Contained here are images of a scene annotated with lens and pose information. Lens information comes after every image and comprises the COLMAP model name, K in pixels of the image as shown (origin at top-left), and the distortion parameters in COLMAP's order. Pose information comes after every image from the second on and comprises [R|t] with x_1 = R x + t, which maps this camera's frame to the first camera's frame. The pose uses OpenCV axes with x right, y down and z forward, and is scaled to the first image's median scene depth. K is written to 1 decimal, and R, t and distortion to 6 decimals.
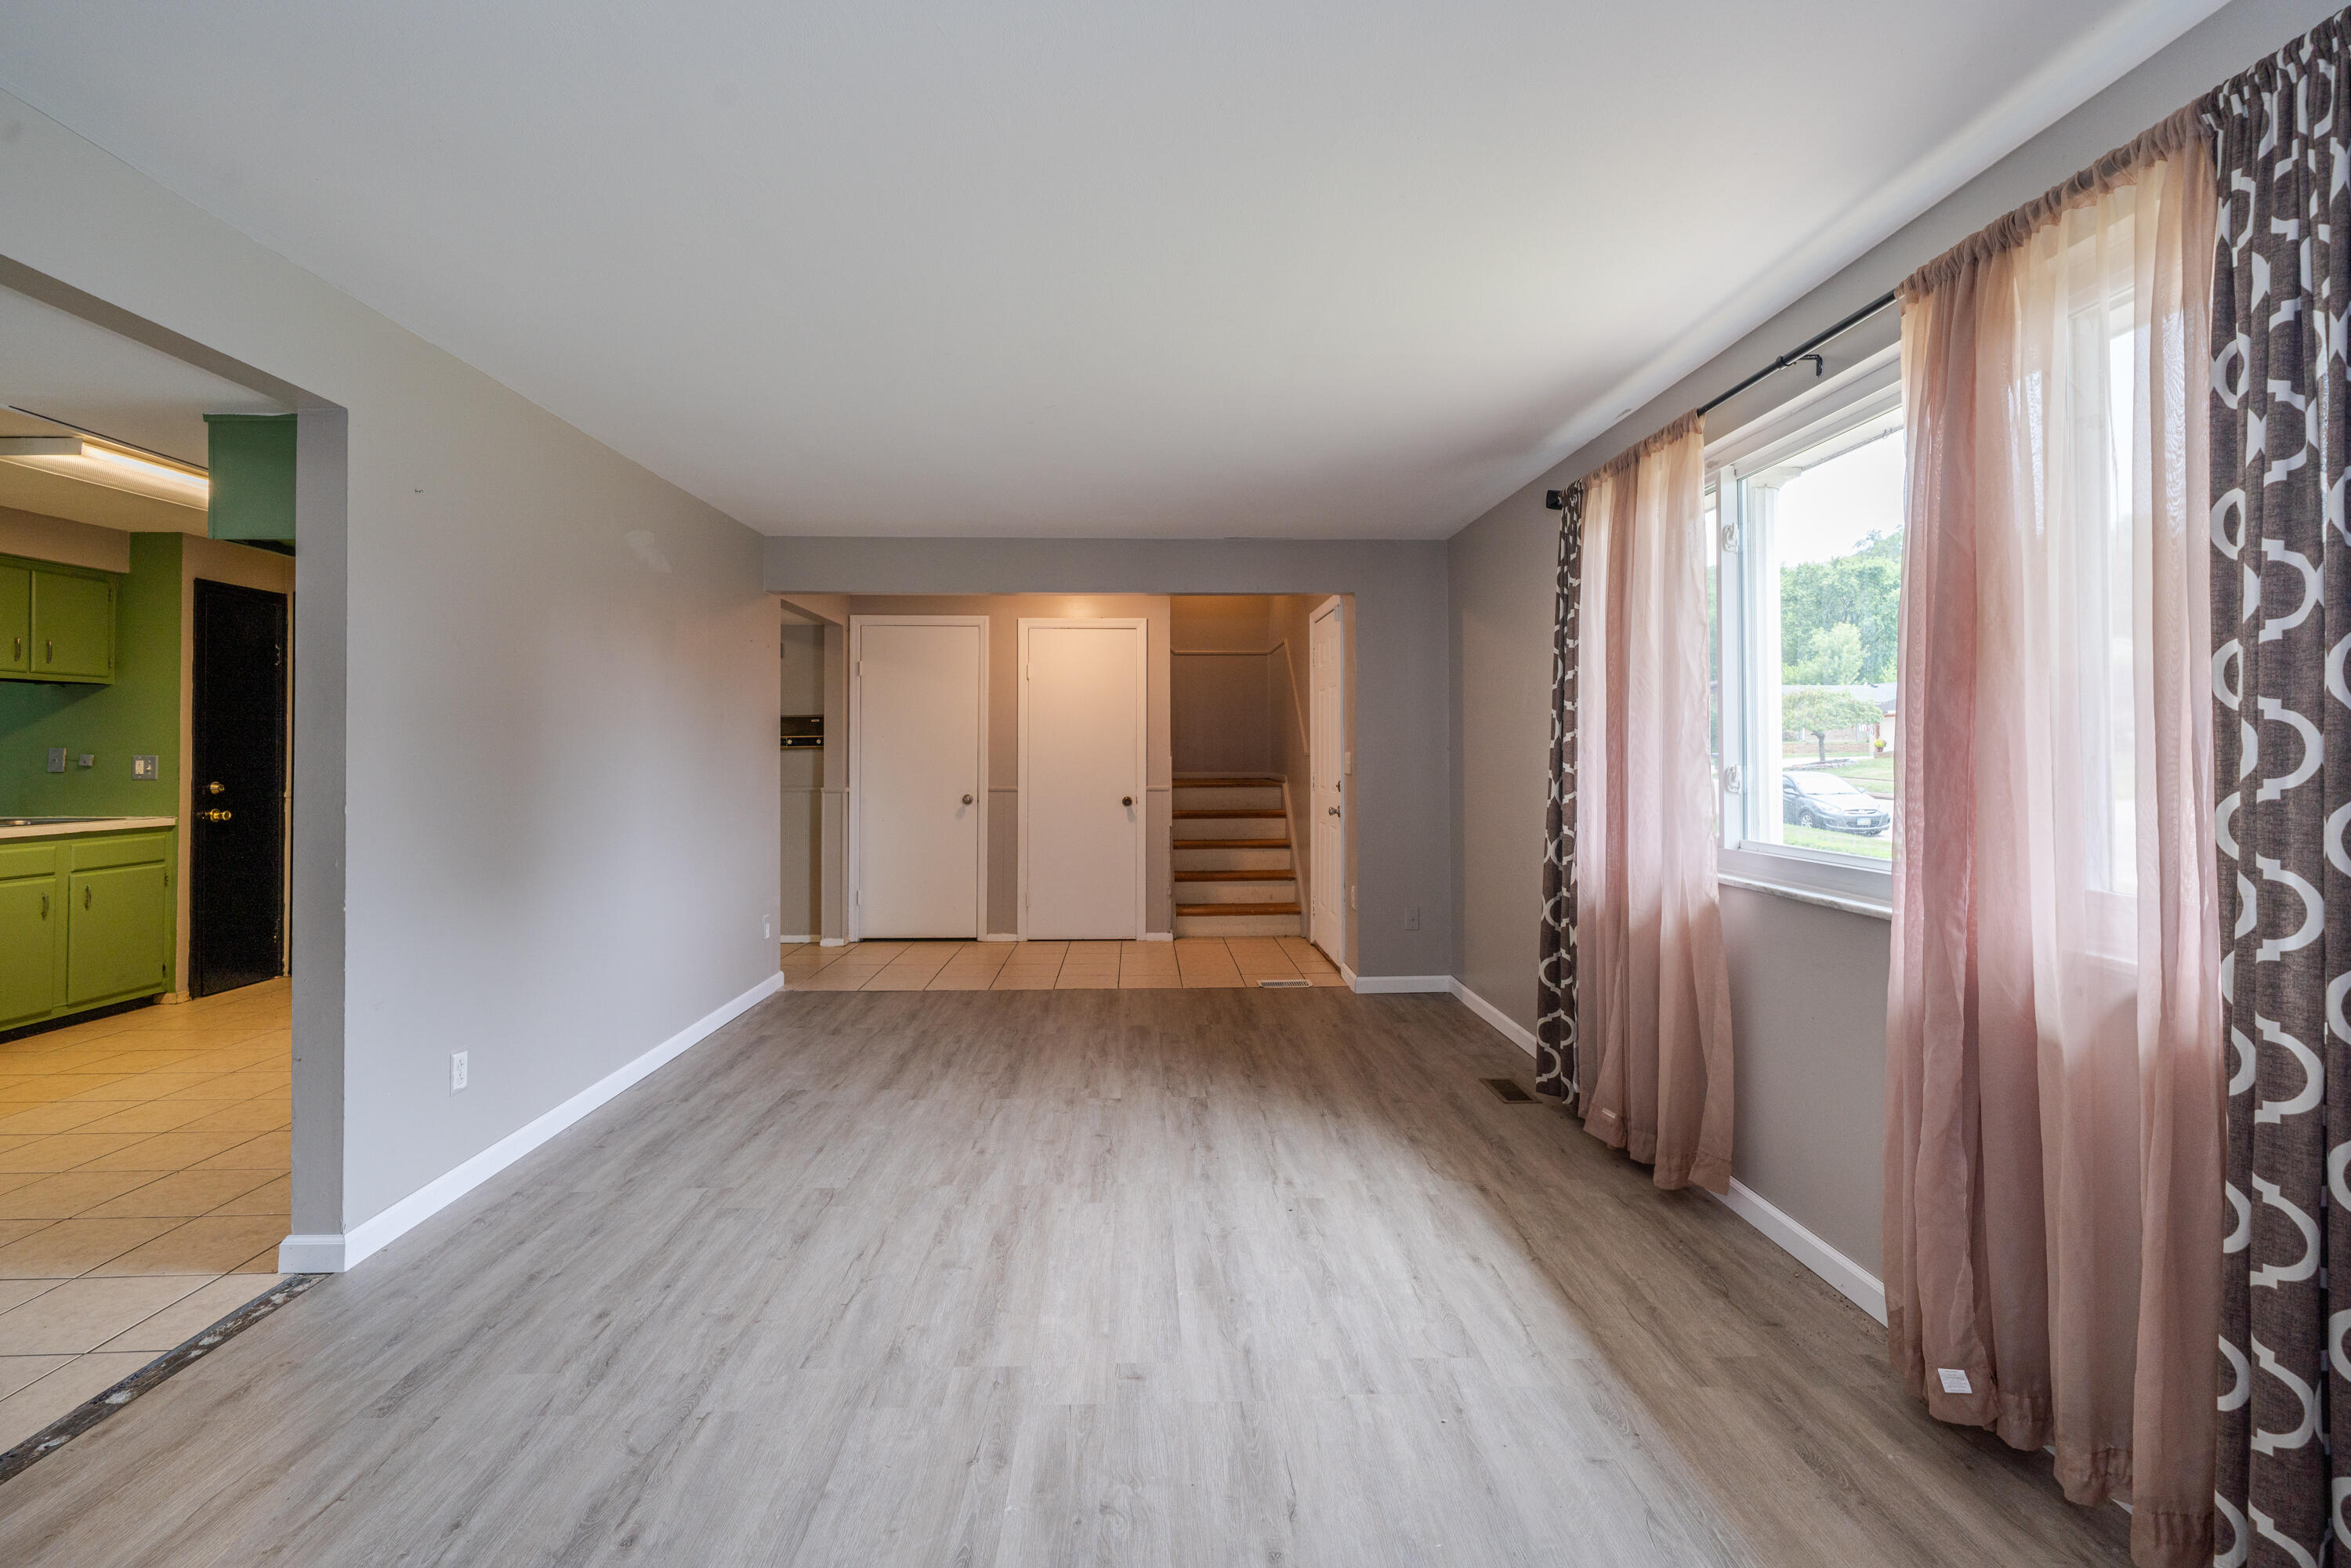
lens RADIAL K [[1059.3, 0, 1198.6], [0, 1059.3, 734.5], [0, 0, 1]] dist [0.000768, 0.000709]
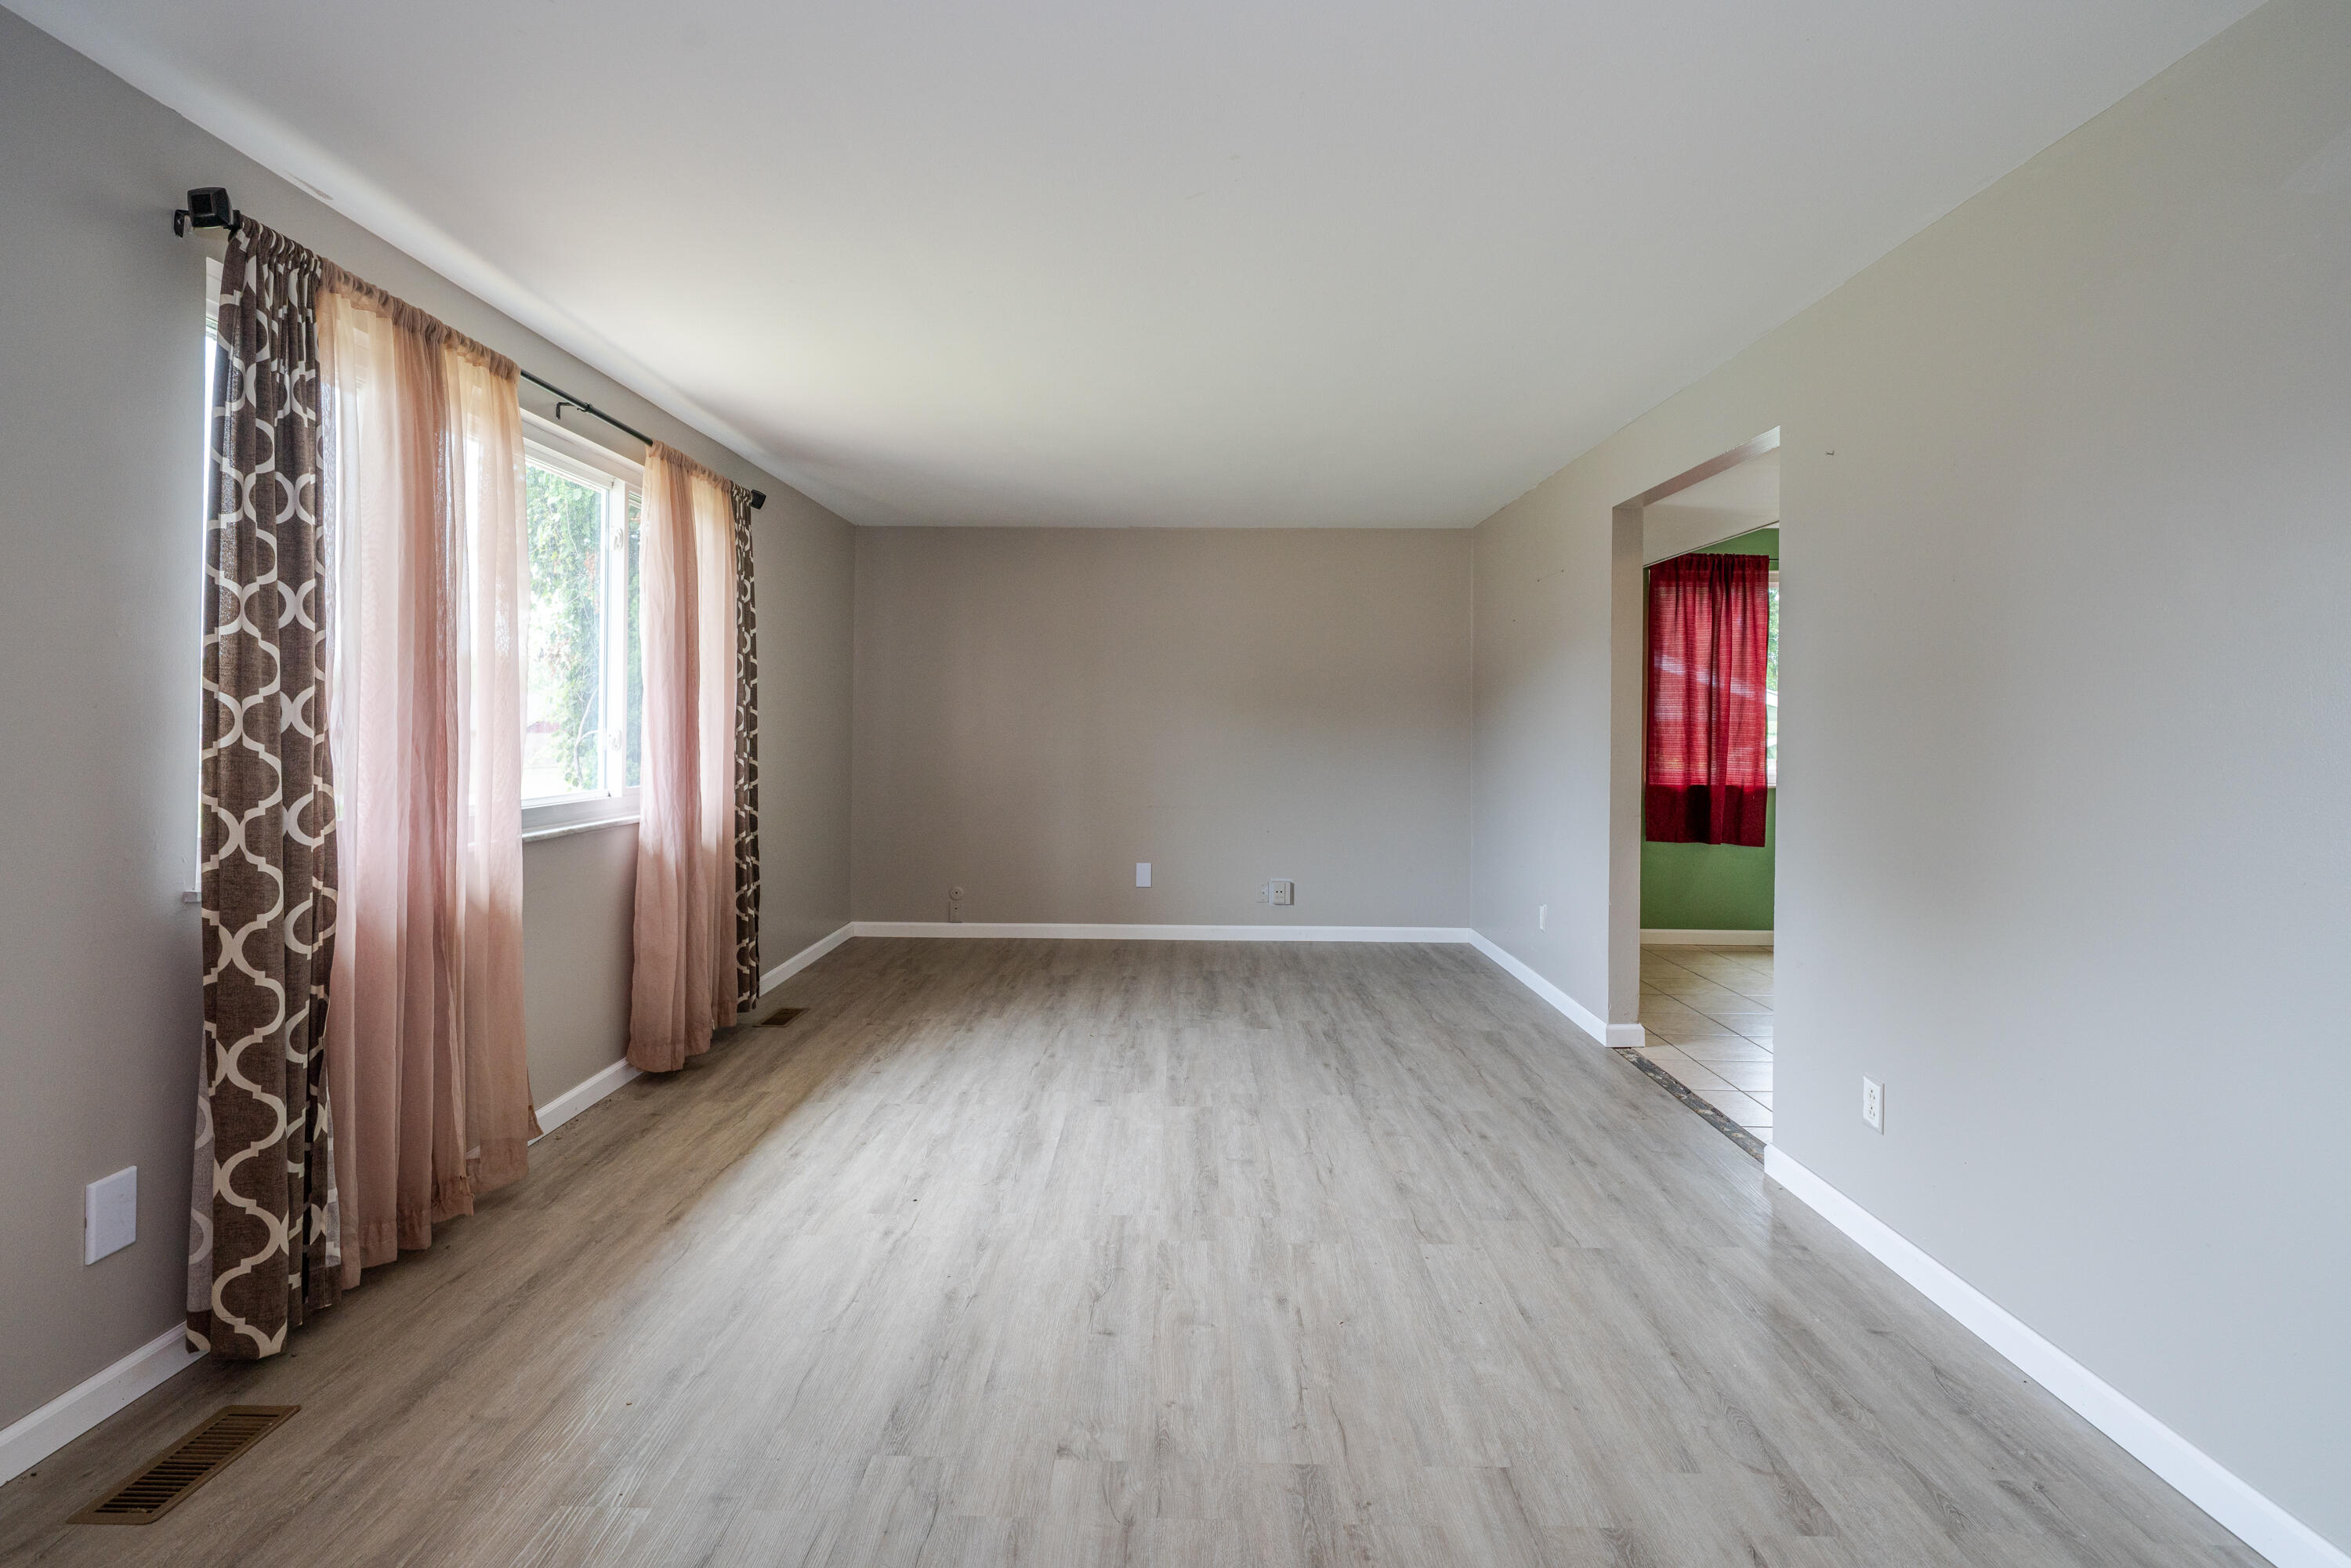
lens RADIAL K [[1059.3, 0, 1130.1], [0, 1059.3, 718.3], [0, 0, 1]] dist [0.000768, 0.000709]
pose [[-0.994421, -0.005830, 0.105323, -0.159257], [-0.008608, 0.999627, -0.025937, 0.031823], [-0.105133, -0.026699, -0.994100, 1.525858]]
